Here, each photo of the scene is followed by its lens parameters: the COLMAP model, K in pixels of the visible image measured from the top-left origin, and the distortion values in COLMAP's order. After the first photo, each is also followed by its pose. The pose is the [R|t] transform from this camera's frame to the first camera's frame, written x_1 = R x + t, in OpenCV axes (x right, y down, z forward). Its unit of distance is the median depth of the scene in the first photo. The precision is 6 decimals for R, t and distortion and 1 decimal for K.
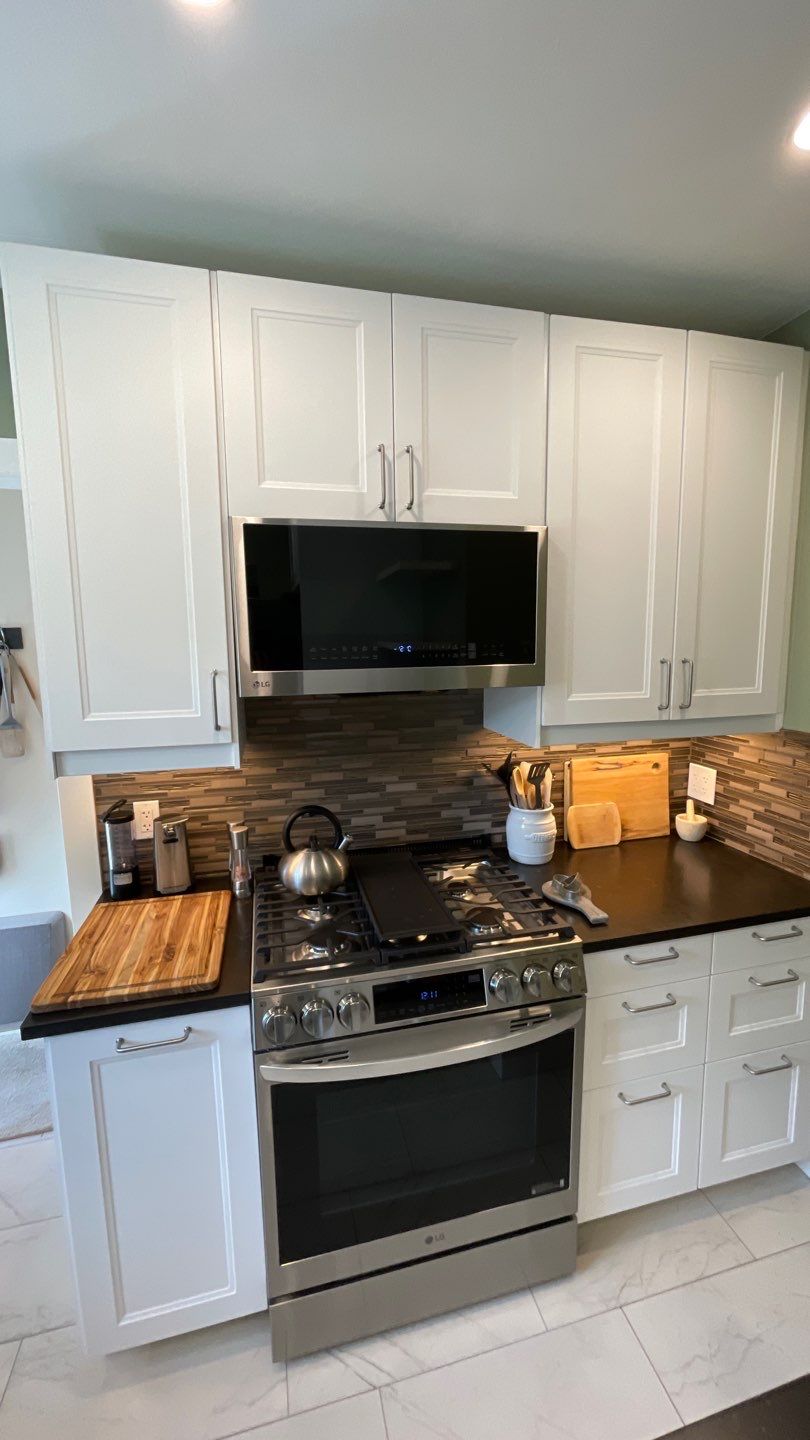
lens RADIAL K [[580.9, 0, 406.3], [0, 580.9, 714.1], [0, 0, 1]] dist [-0.003405, -0.000380]
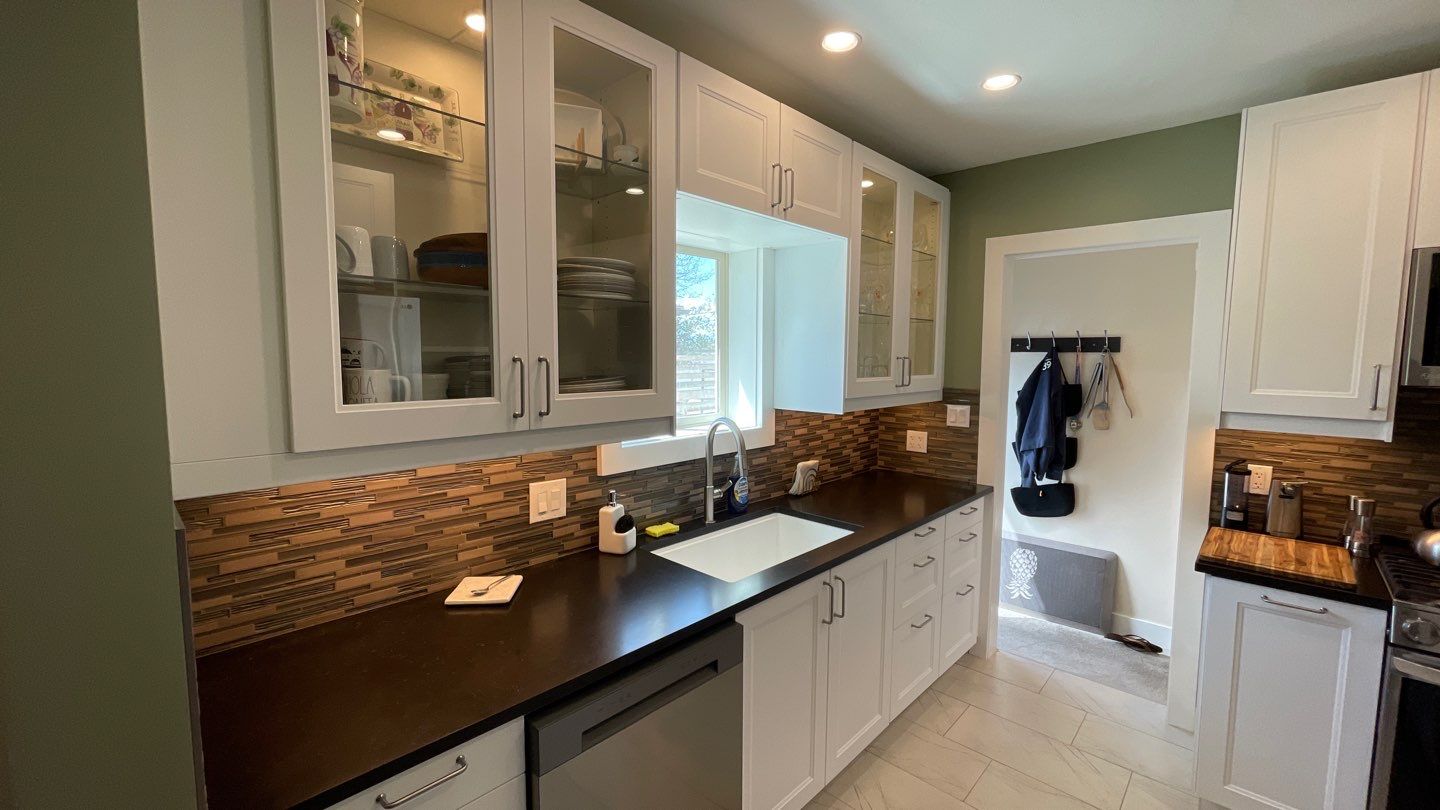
lens RADIAL K [[575.7, 0, 713.9], [0, 575.7, 404.8], [0, 0, 1]] dist [-0.003962, -0.000394]
pose [[0.527069, 0.092120, -0.844815, -0.015007], [-0.127574, 0.991419, 0.028515, 0.131913], [0.840192, 0.092747, 0.534298, -0.730098]]
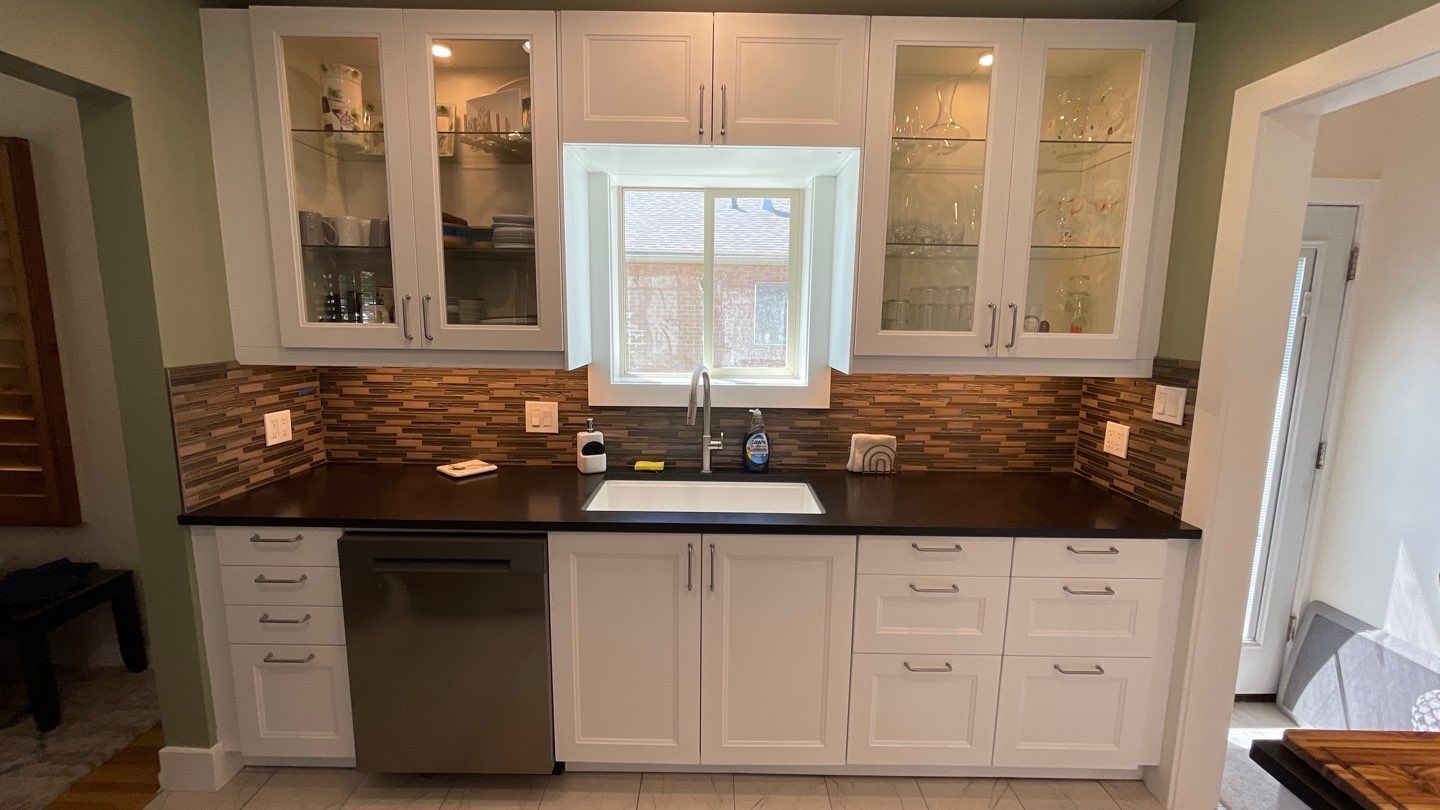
lens RADIAL K [[583.6, 0, 720.0], [0, 583.6, 405.0], [0, 0, 1]] dist [-0.007868, 0.000167]
pose [[-0.242378, 0.154972, -0.957725, 0.123552], [-0.141153, 0.971023, 0.192846, 0.033013], [0.959859, 0.181928, -0.213480, 0.256139]]
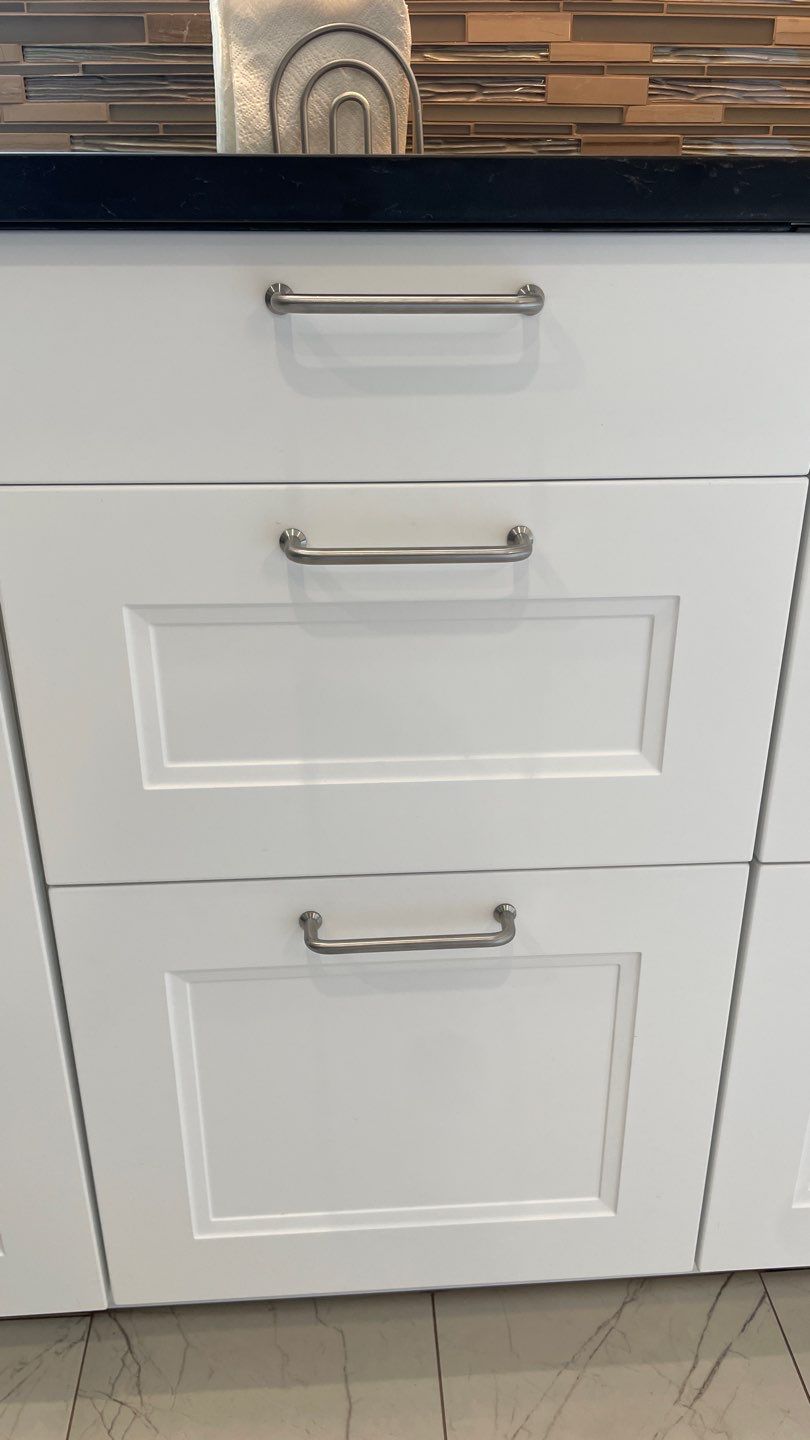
lens RADIAL K [[1120.2, 0, 438.4], [0, 1120.2, 721.3], [0, 0, 1]] dist [0.009883, -0.000958]
pose [[-0.170049, 0.419918, -0.891489, -0.533459], [-0.135787, 0.886050, 0.443258, 0.368525], [0.976036, 0.196428, -0.093652, 0.507667]]
